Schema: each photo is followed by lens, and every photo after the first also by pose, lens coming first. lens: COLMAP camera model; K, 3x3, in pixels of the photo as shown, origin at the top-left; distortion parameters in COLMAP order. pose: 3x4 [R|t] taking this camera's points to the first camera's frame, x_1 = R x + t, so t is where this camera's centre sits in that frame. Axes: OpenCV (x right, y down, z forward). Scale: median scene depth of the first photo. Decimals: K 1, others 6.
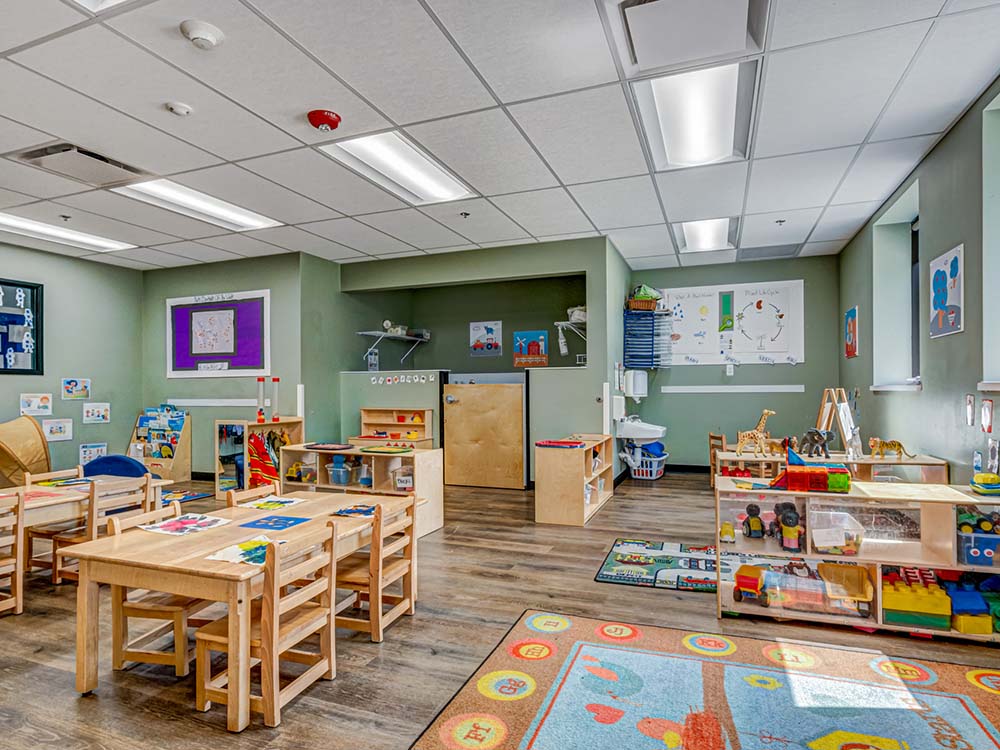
lens RADIAL K [[659.9, 0, 499.8], [0, 659.9, 392.7], [0, 0, 1]] dist [-0.000168, -0.000671]
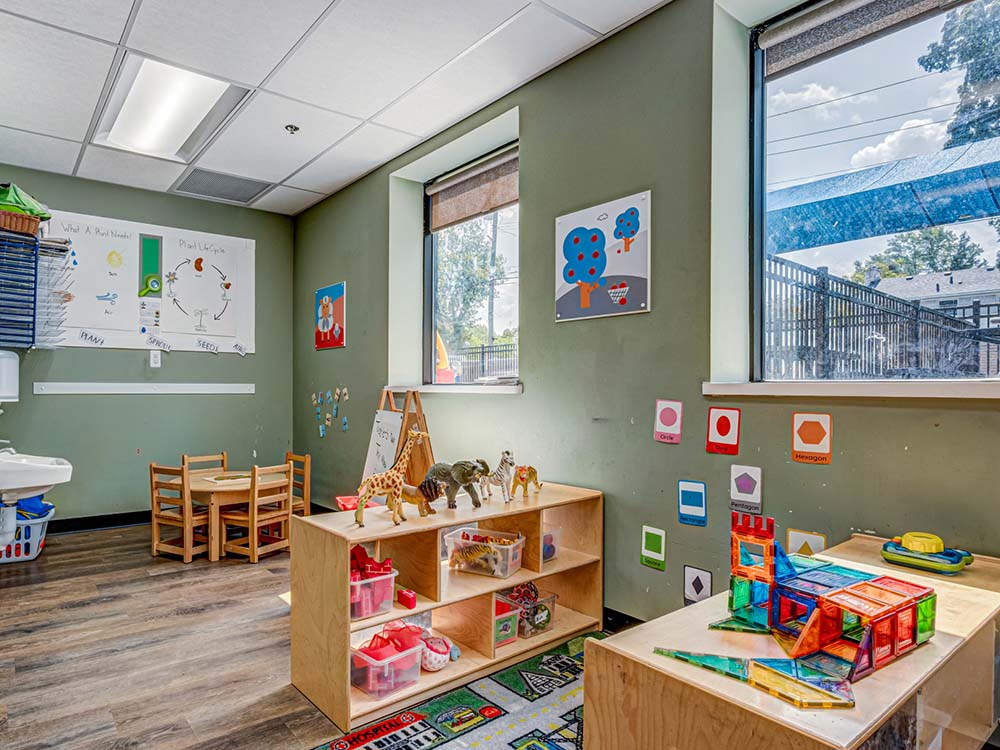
lens RADIAL K [[659.9, 0, 499.8], [0, 659.9, 392.7], [0, 0, 1]] dist [-0.000168, -0.000671]
pose [[0.565789, 0.001241, 0.824549, 0.009480], [-0.002951, 0.999996, 0.000519, -0.002810], [-0.824545, -0.002727, 0.565790, 0.394061]]
